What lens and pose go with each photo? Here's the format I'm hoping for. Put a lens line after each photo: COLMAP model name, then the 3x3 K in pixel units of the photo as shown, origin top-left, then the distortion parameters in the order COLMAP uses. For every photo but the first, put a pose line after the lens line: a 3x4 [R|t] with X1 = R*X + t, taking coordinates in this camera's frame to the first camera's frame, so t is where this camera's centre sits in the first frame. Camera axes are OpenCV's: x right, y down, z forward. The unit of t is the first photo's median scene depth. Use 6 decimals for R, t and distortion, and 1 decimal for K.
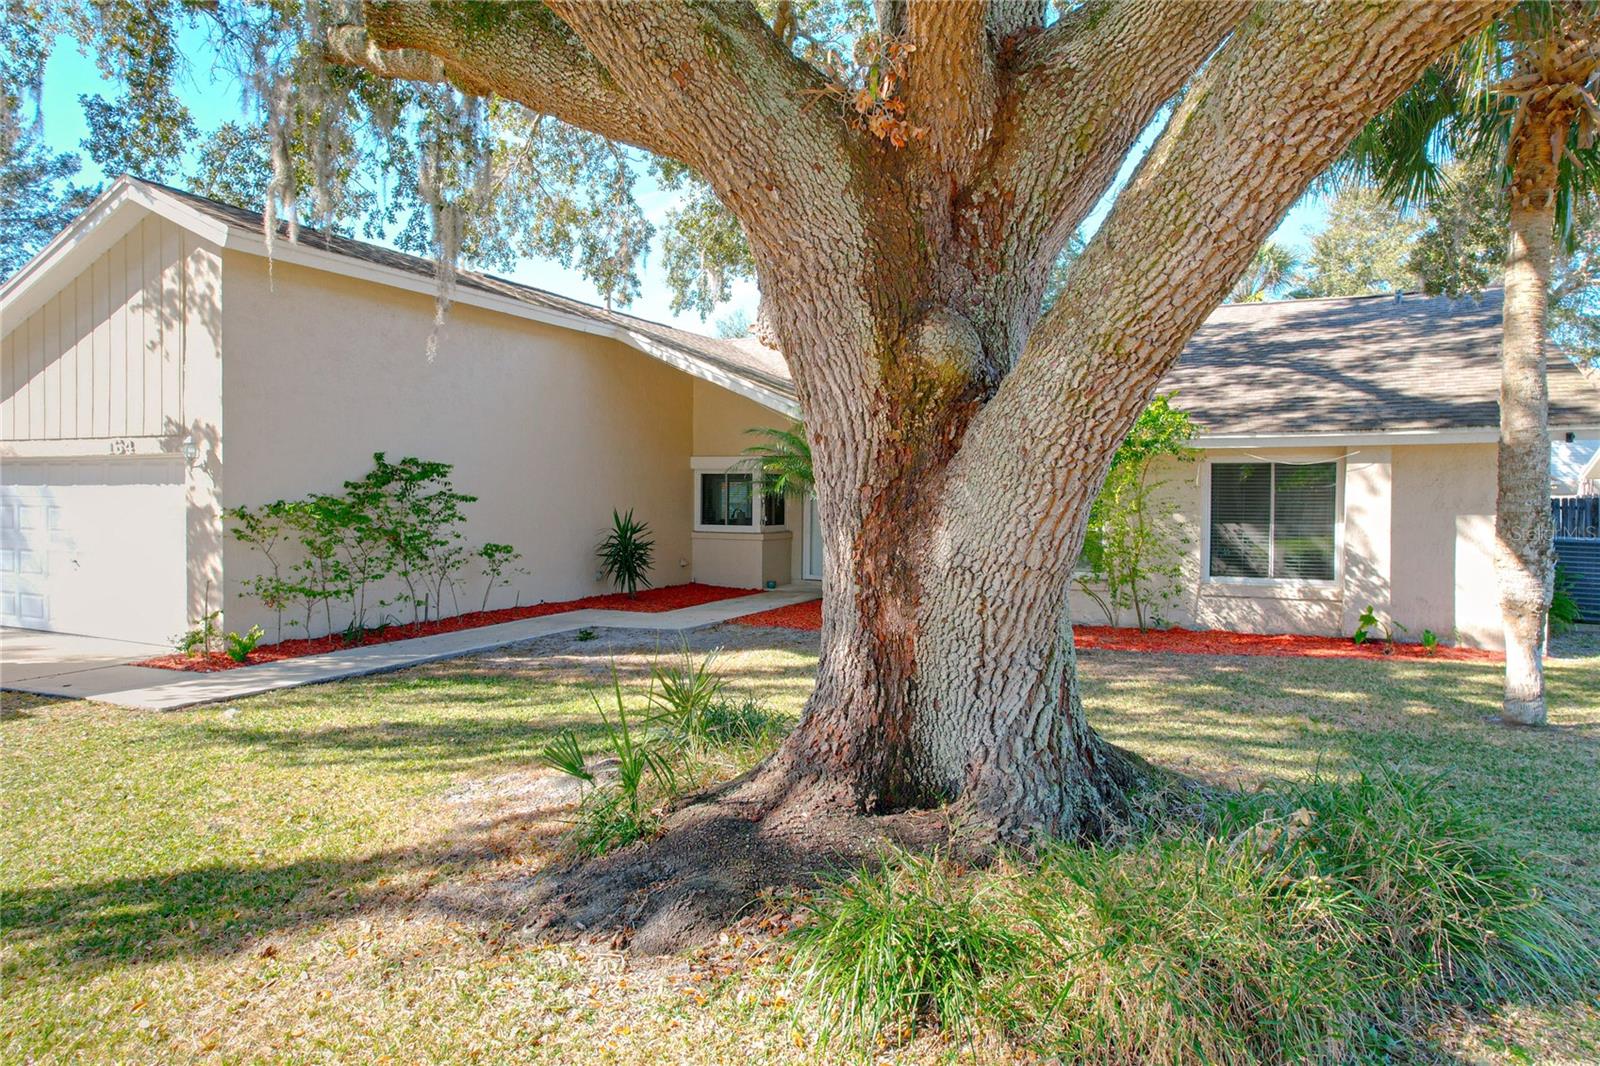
lens RADIAL K [[1029.8, 0, 809.3], [0, 1029.8, 525.4], [0, 0, 1]] dist [-0.060731, 0.054546]
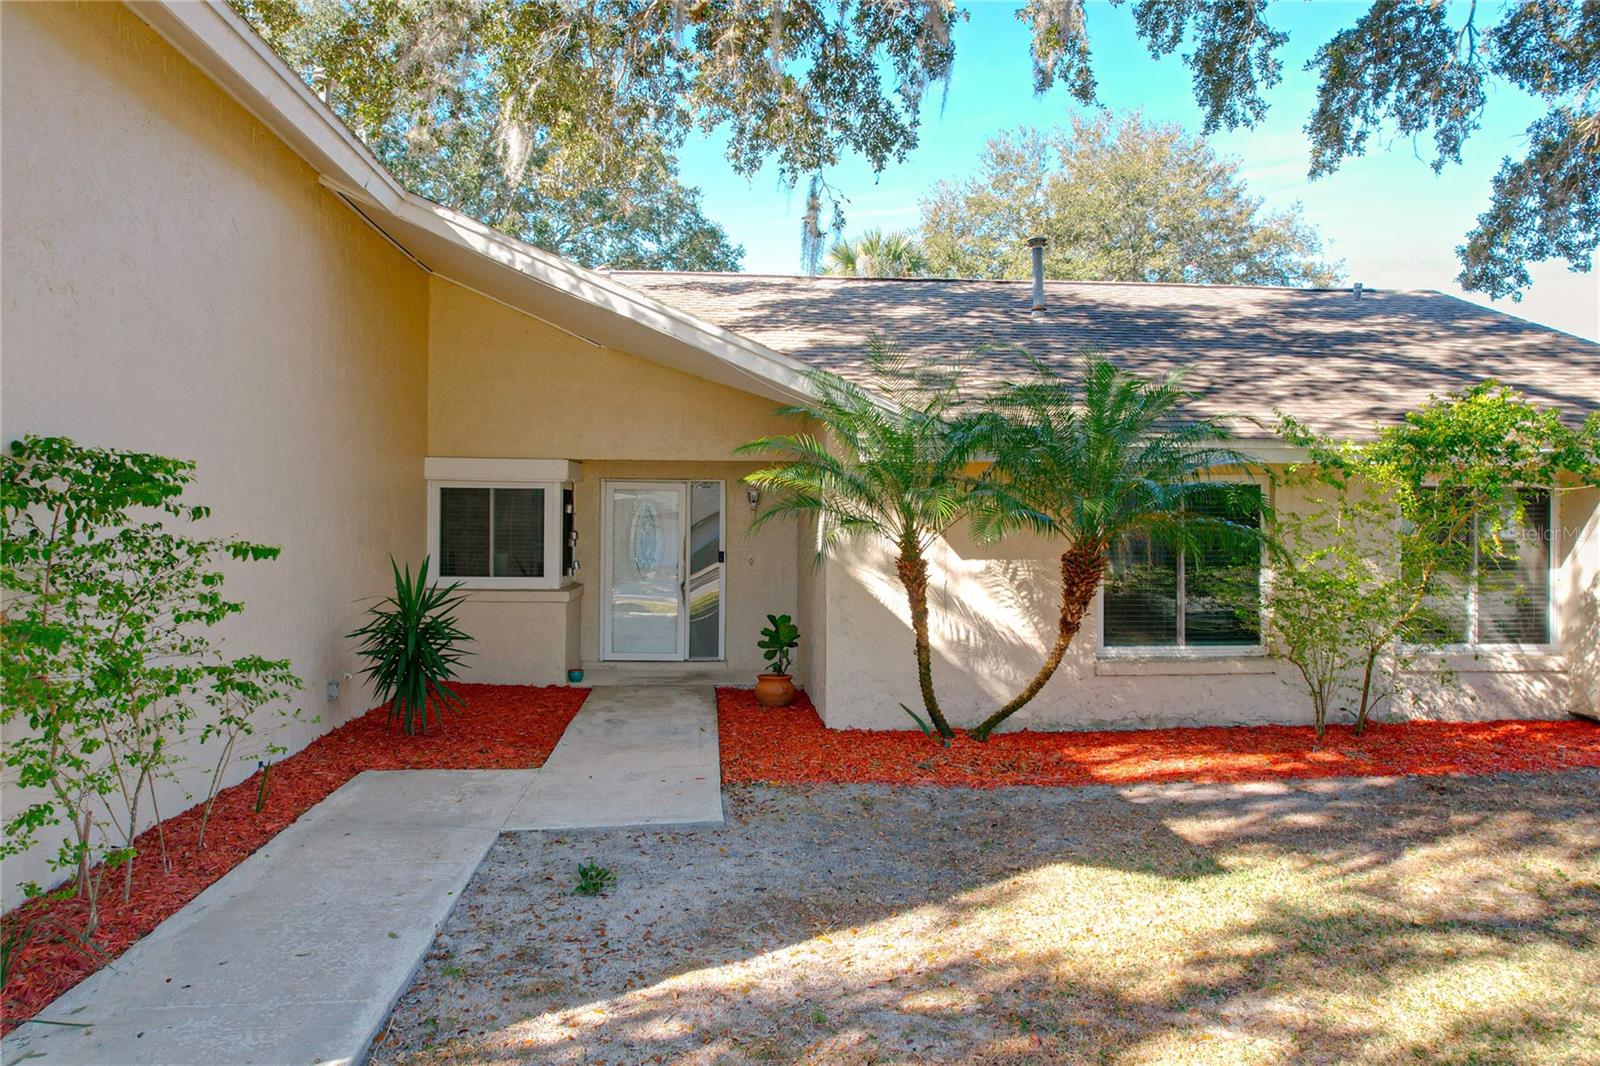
lens RADIAL K [[1105.0, 0, 791.2], [0, 1105.0, 520.7], [0, 0, 1]] dist [-0.039150, 0.020874]
pose [[0.869449, -0.000313, 0.494023, -0.406830], [0.010470, 0.999787, -0.017793, -0.032550], [-0.493912, 0.020643, 0.869267, 0.627610]]
